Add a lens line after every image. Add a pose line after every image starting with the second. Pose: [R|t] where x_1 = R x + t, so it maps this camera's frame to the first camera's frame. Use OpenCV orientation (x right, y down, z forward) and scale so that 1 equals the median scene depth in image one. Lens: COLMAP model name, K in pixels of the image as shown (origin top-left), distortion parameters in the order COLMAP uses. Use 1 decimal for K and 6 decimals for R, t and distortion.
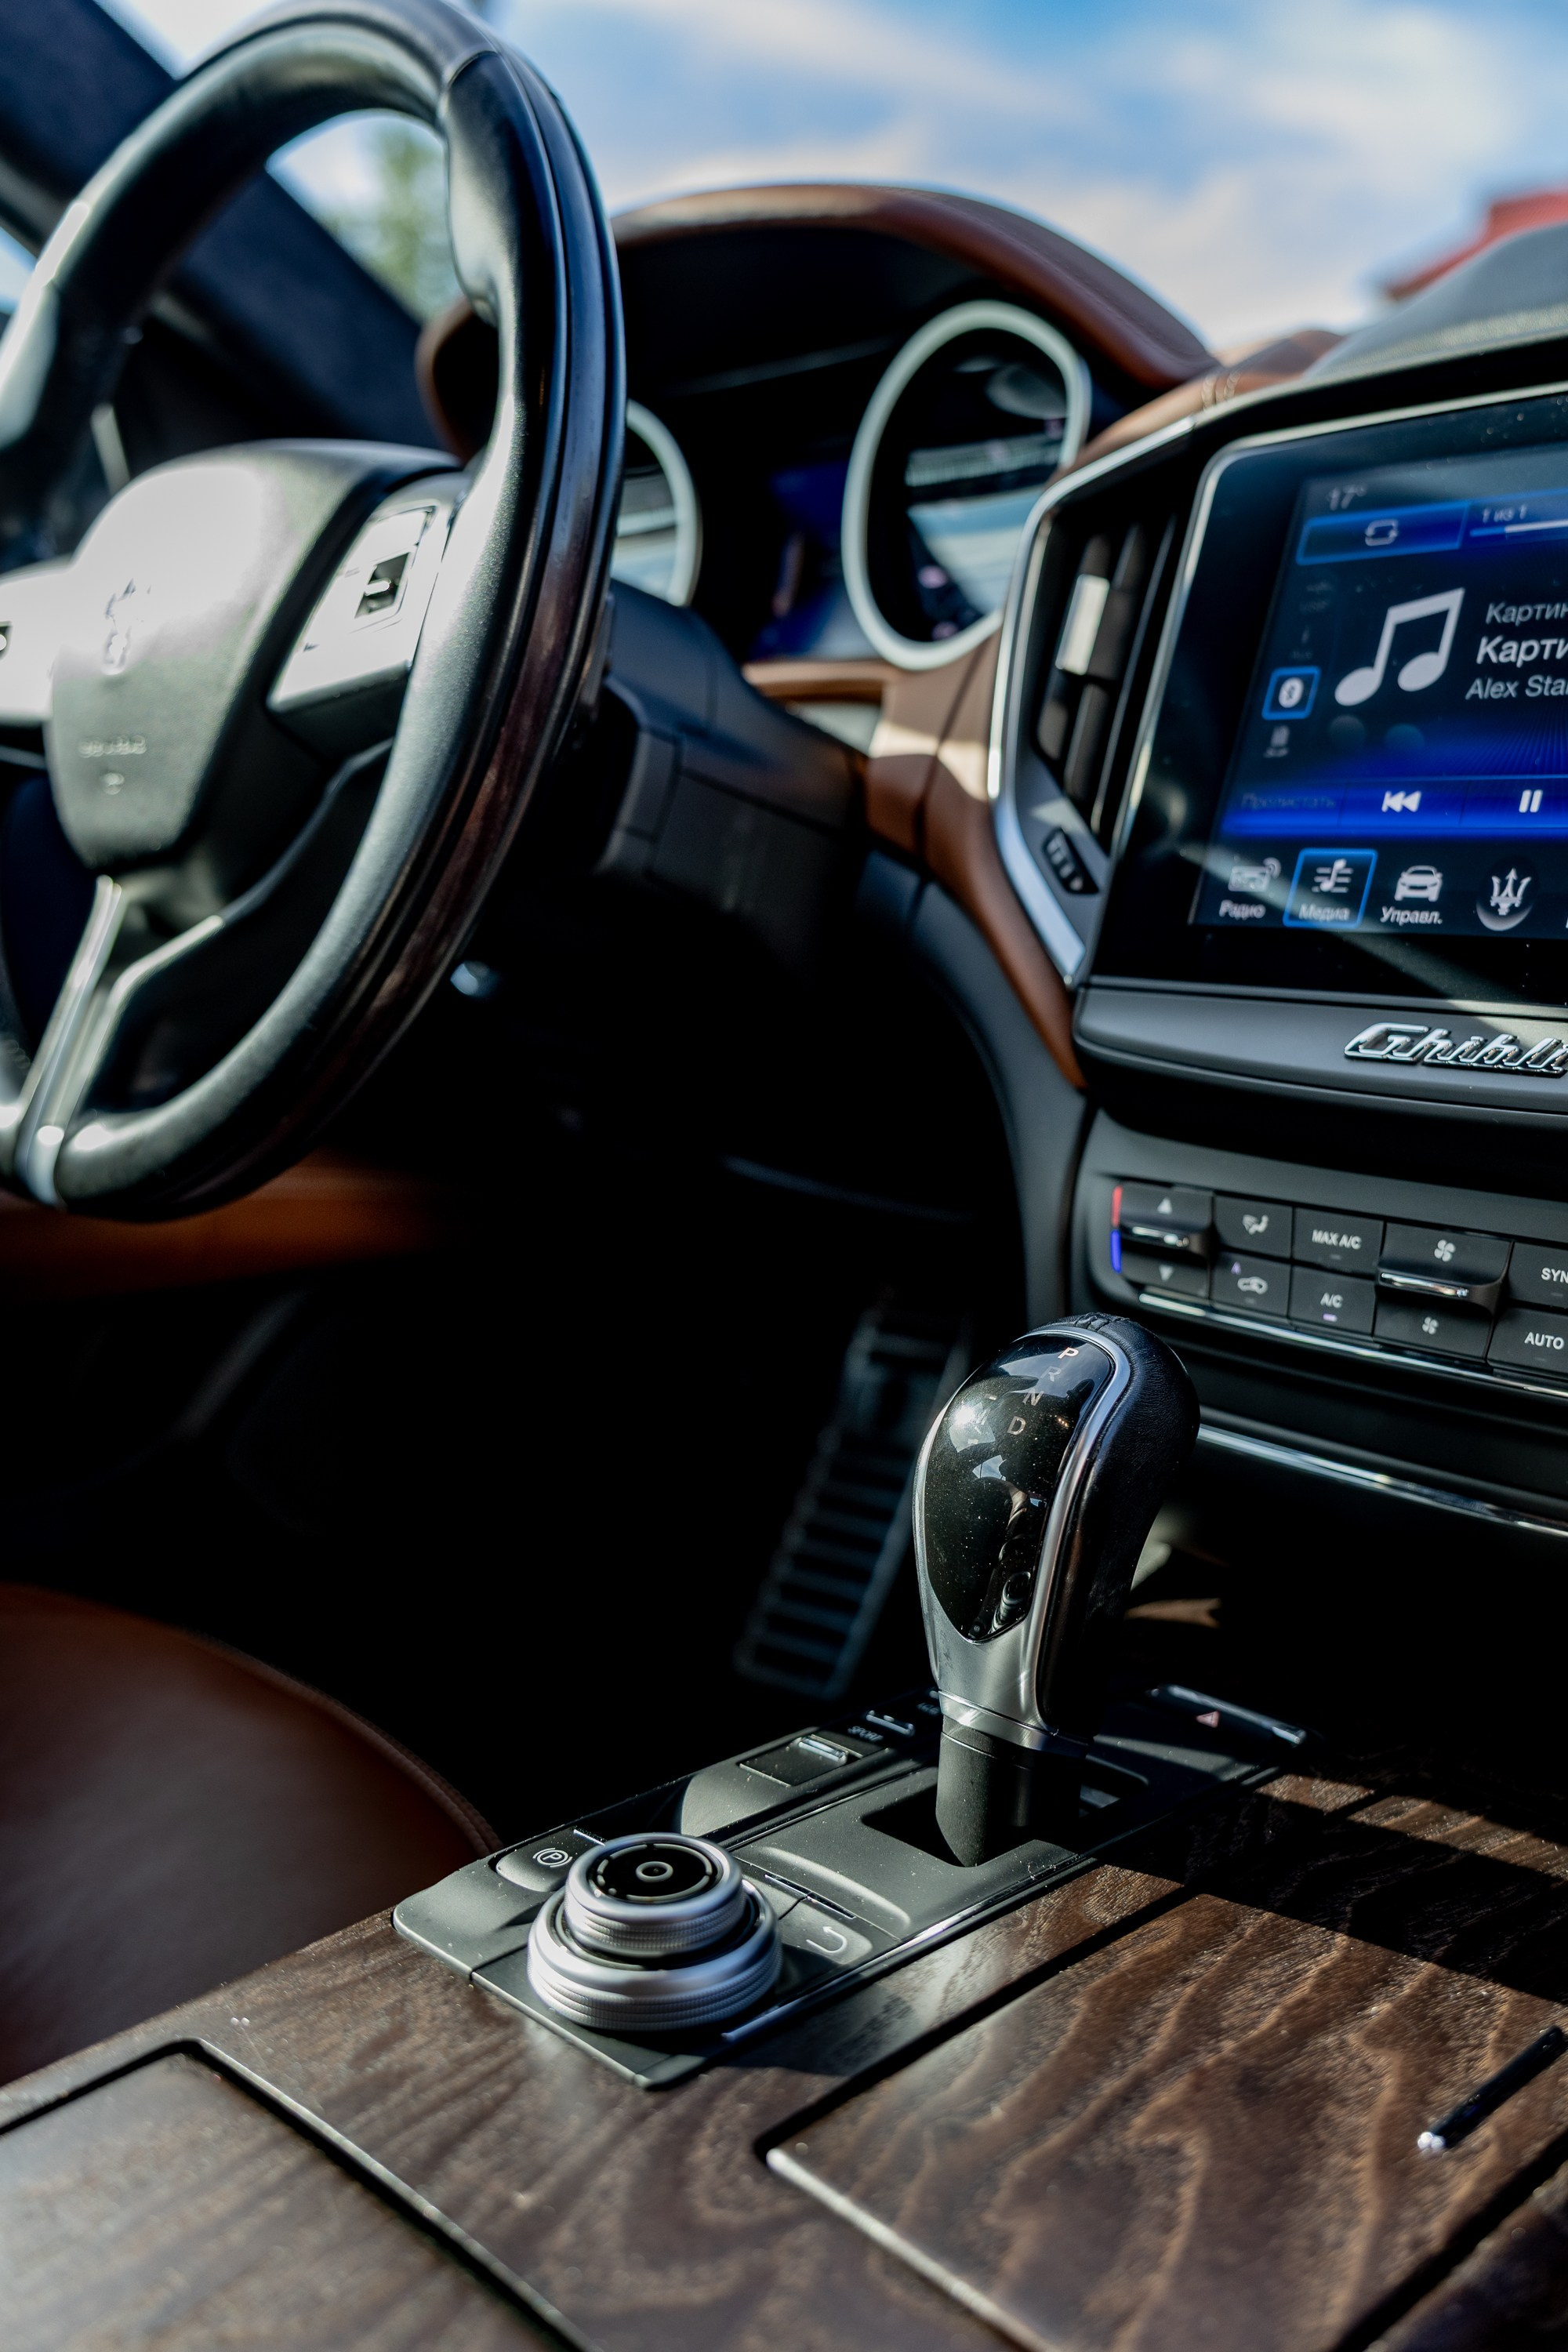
lens RADIAL K [[1971.3, 0, 784.0], [0, 1971.3, 1176.0], [0, 0, 1]] dist [0.000005, -0.003900]
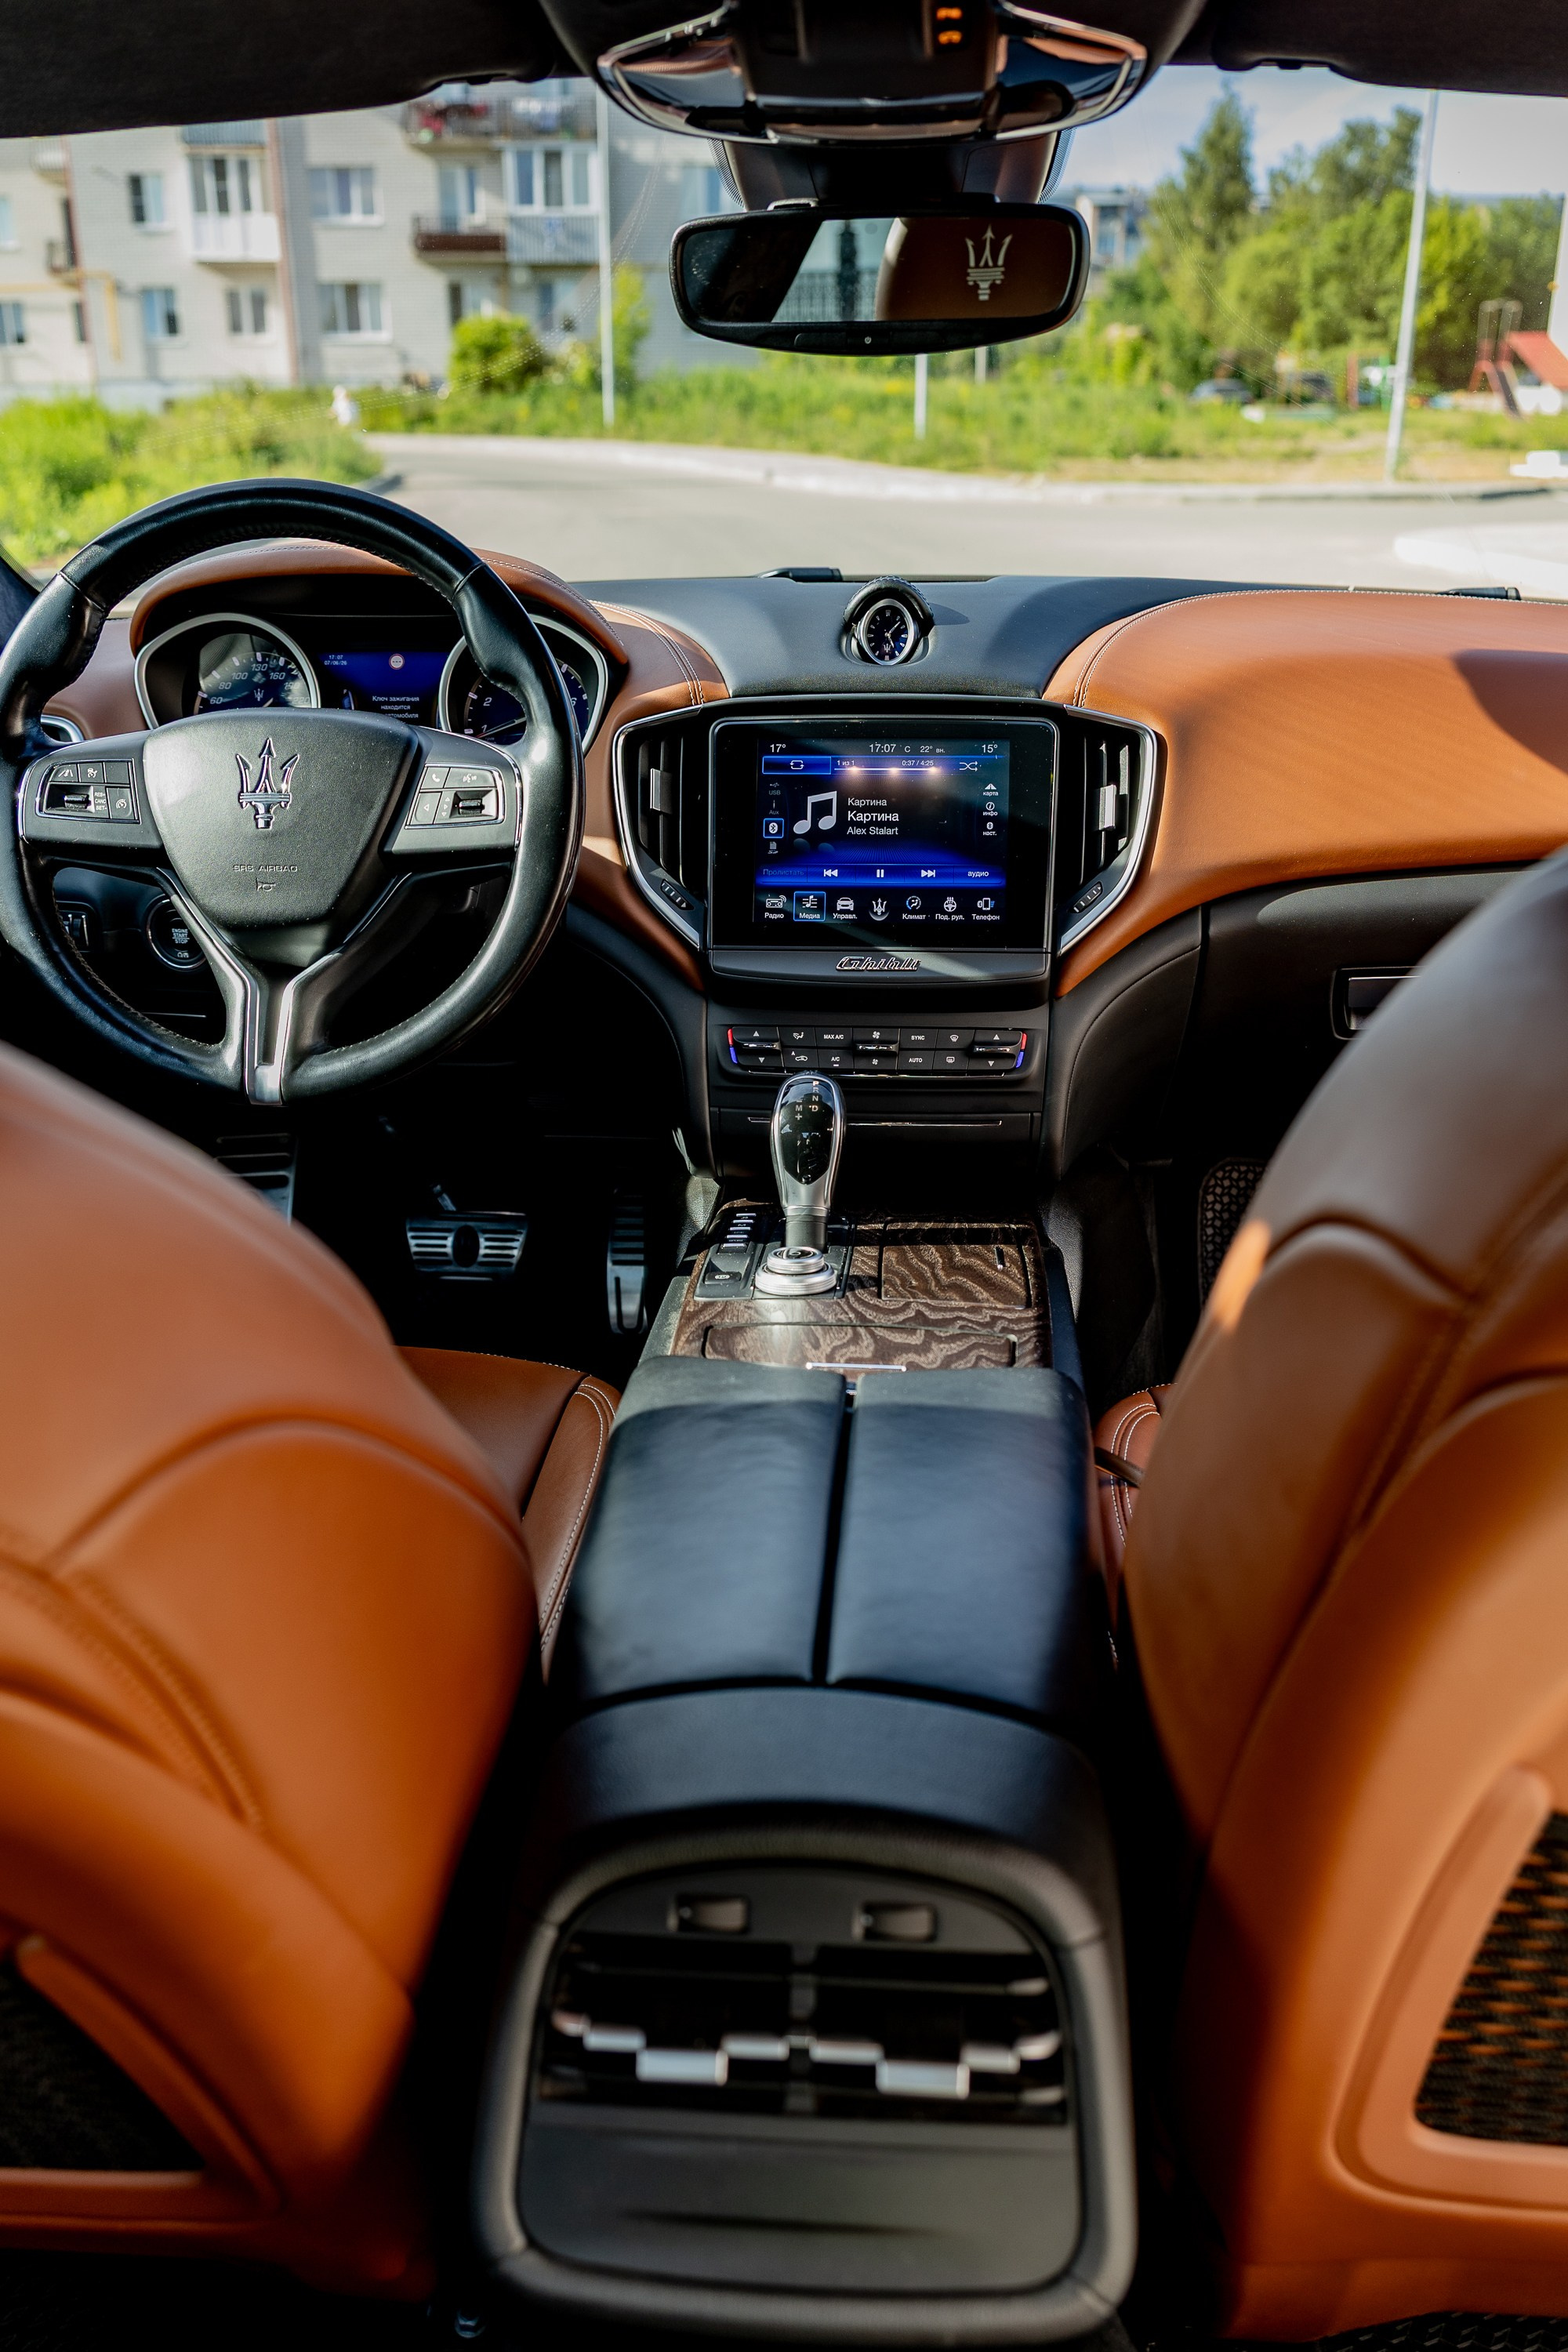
lens RADIAL K [[1919.9, 0, 784.0], [0, 1919.9, 1176.0], [0, 0, 1]] dist [0.084674, -0.000221]
pose [[0.761482, -0.166603, 0.626409, -1.453971], [0.118270, 0.985892, 0.118440, -0.099612], [-0.637305, -0.016105, 0.770443, -0.997592]]
